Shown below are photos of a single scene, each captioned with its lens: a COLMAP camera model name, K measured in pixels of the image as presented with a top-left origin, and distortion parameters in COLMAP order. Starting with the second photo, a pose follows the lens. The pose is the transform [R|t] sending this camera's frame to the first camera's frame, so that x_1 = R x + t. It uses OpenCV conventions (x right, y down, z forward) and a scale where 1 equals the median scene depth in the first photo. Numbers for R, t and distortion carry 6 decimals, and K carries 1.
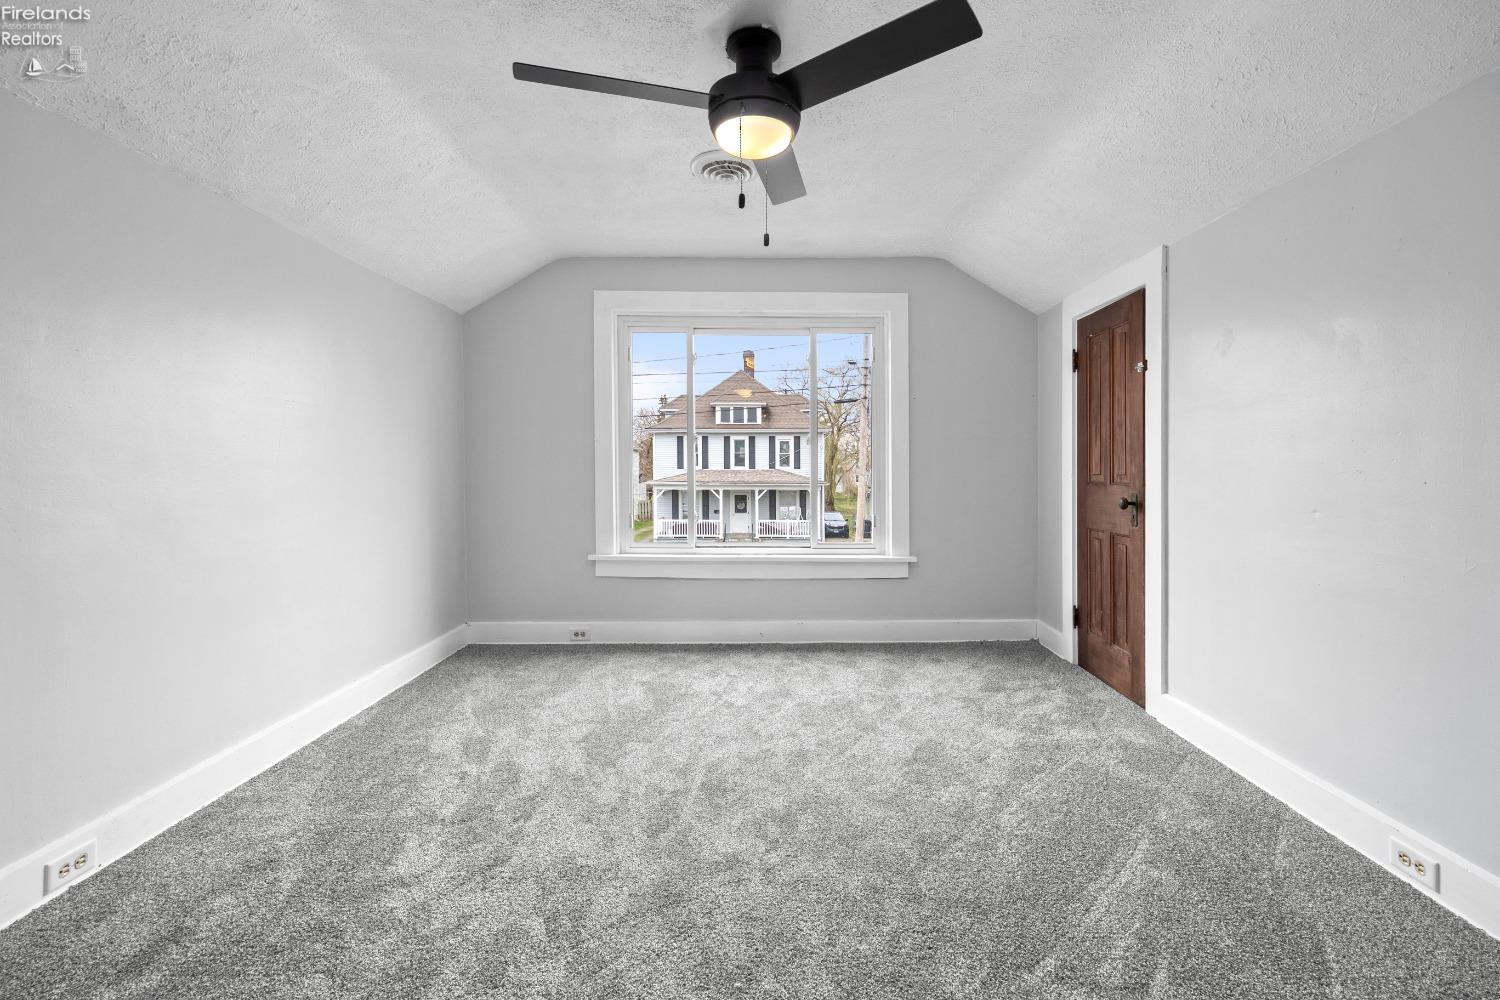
lens RADIAL K [[636.8, 0, 764.9], [0, 636.8, 491.0], [0, 0, 1]] dist [-0.000202, -0.000088]
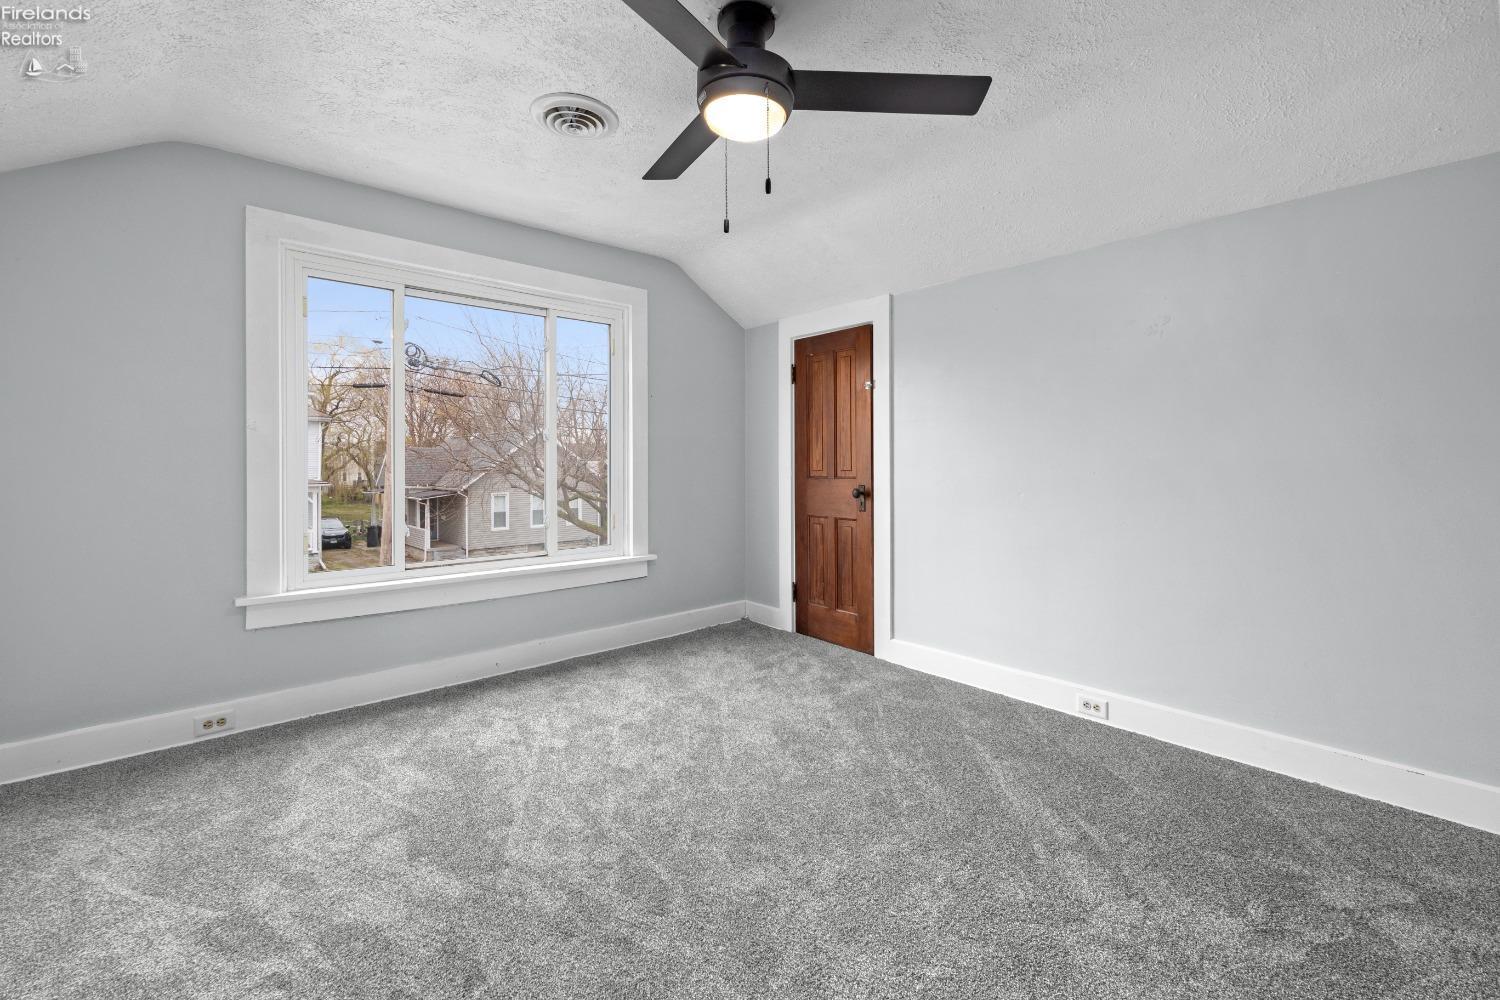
lens RADIAL K [[639.8, 0, 759.4], [0, 639.8, 477.7], [0, 0, 1]] dist [0.000158, 0.000045]
pose [[0.753721, -0.017661, 0.656958, -0.368997], [0.027738, 0.999603, -0.004952, -0.009500], [-0.656609, 0.021955, 0.753911, 0.166014]]
